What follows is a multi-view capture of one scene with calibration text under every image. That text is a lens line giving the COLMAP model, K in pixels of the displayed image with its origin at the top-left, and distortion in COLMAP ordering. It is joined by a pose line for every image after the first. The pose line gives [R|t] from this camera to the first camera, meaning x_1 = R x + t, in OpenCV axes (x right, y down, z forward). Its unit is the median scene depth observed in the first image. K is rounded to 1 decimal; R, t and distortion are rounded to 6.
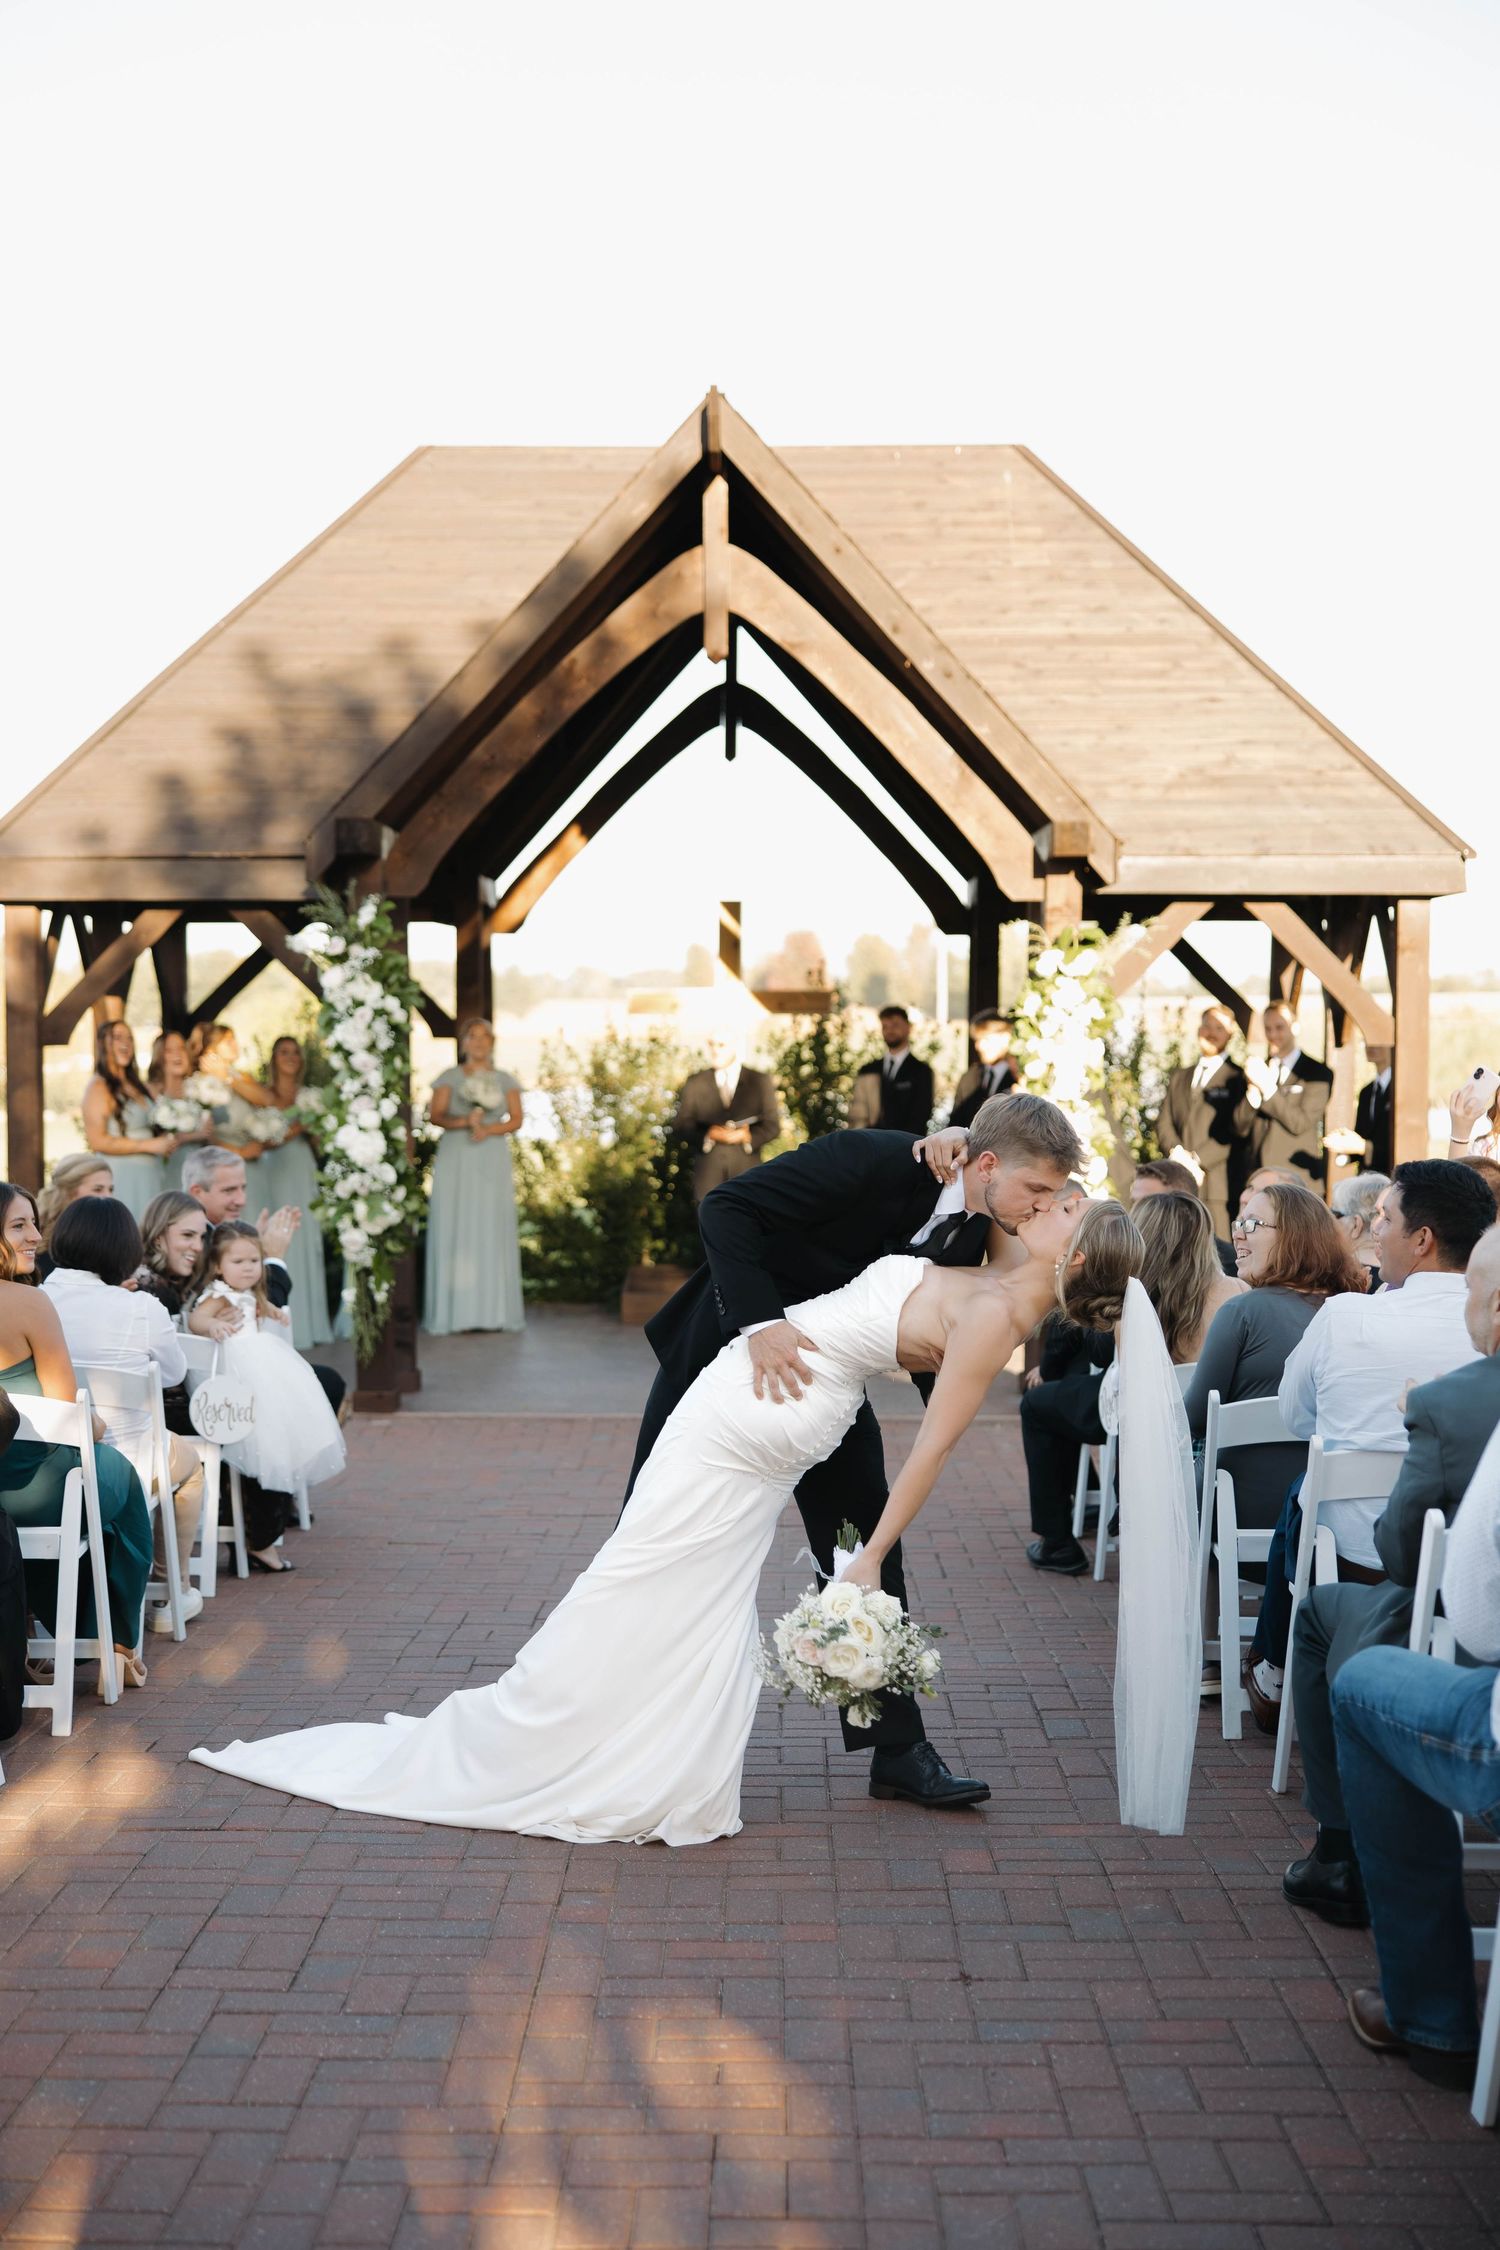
lens RADIAL K [[4840.7, 0, 750.0], [0, 4840.7, 1125.0], [0, 0, 1]] dist [0.537924, 0.018180]
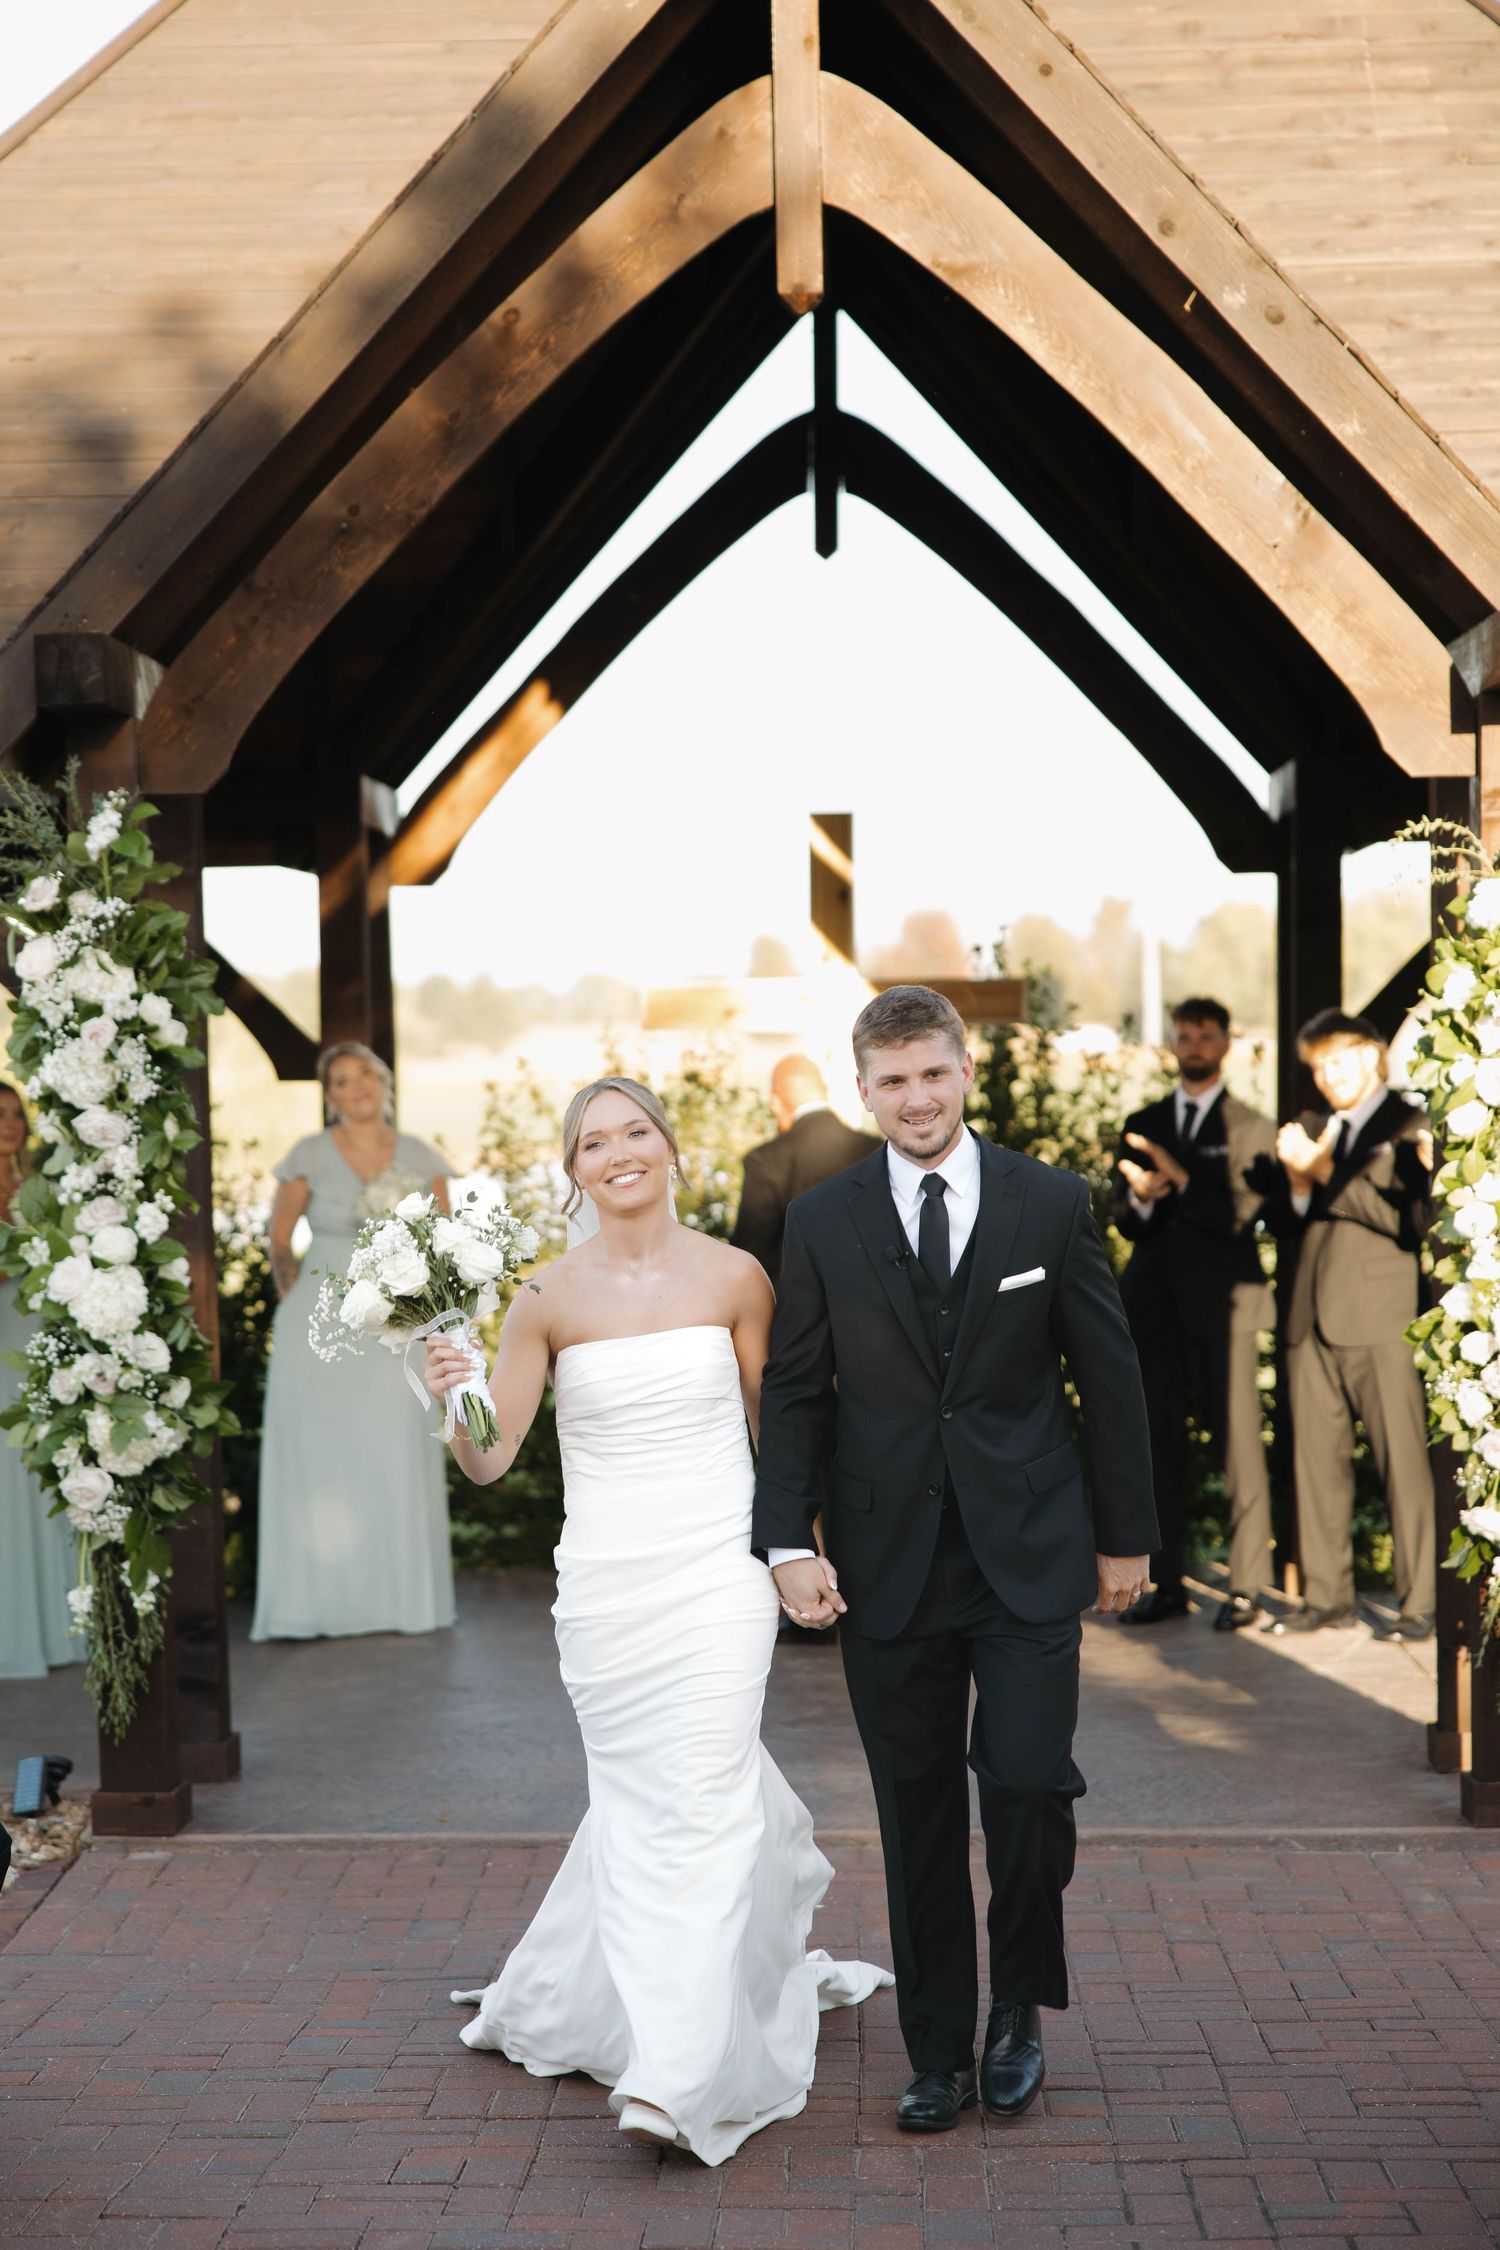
lens RADIAL K [[4564.2, 0, 750.0], [0, 4564.2, 1125.0], [0, 0, 1]] dist [0.041869, -0.097500]
pose [[0.999765, -0.016734, -0.013807, -0.007046], [0.016573, 0.999794, -0.011700, -0.006723], [0.014000, 0.011468, 0.999836, 0.534515]]
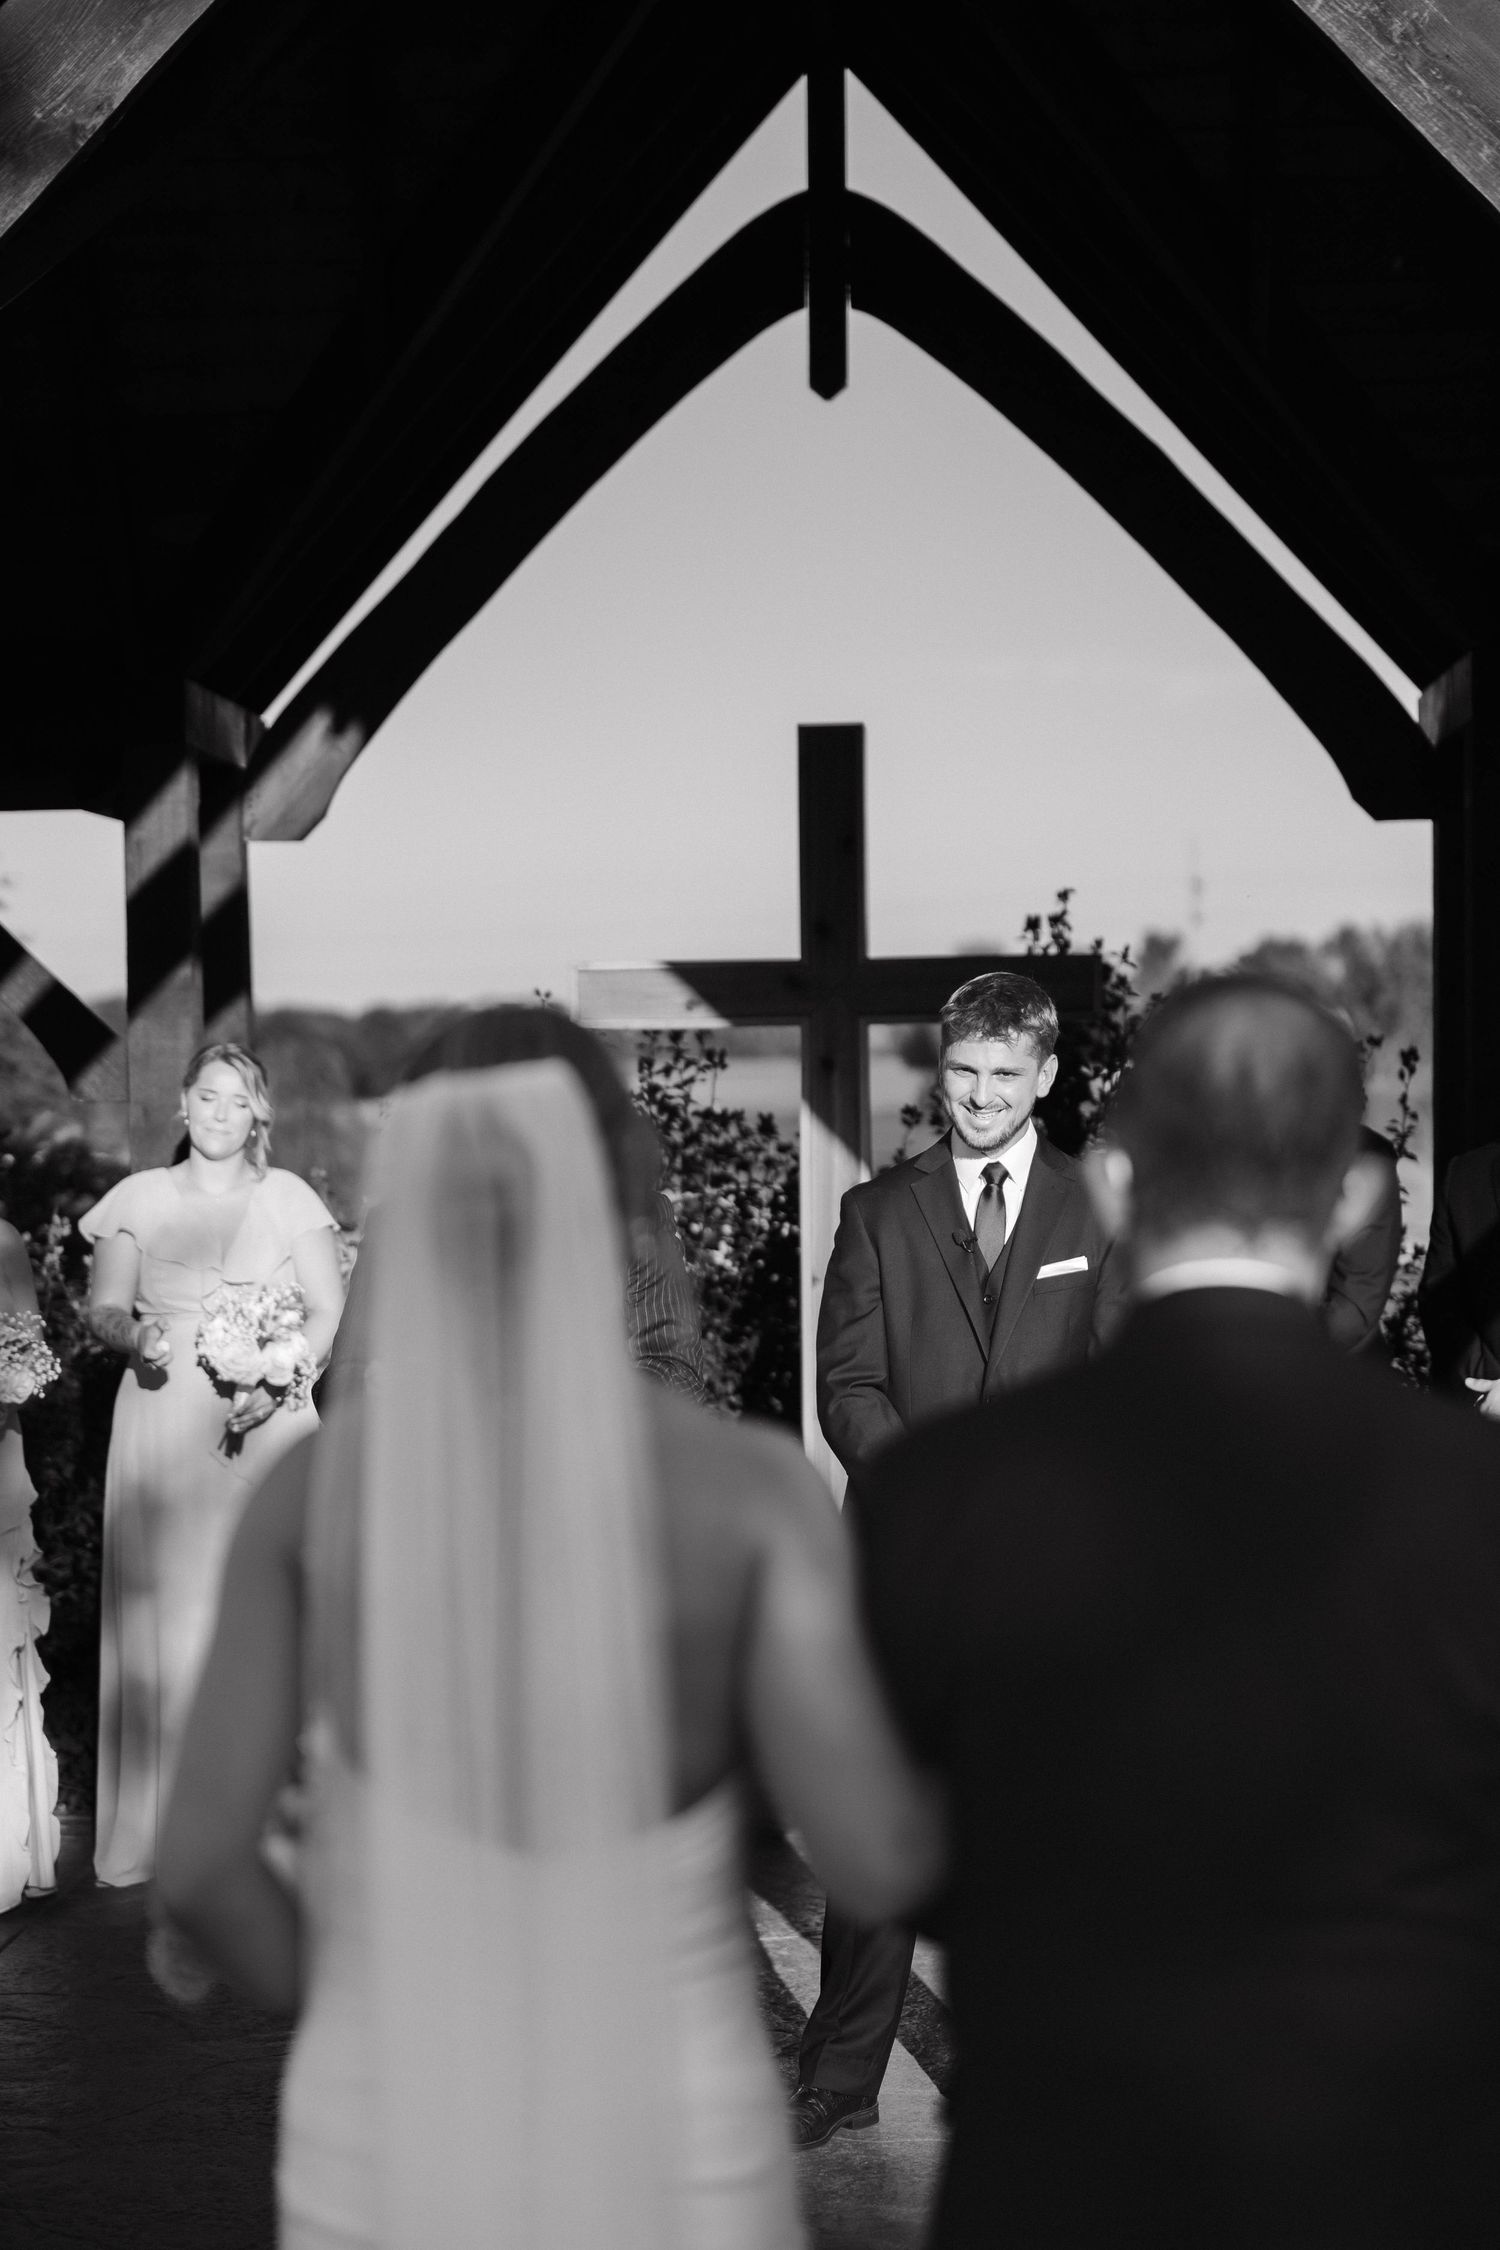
lens RADIAL K [[4564.2, 0, 750.0], [0, 4564.2, 1125.0], [0, 0, 1]] dist [0.041869, -0.097500]
pose [[0.999516, -0.019376, -0.024349, -0.002624], [0.018909, 0.999635, -0.019272, -0.008166], [0.024713, 0.018803, 0.999518, 0.673285]]
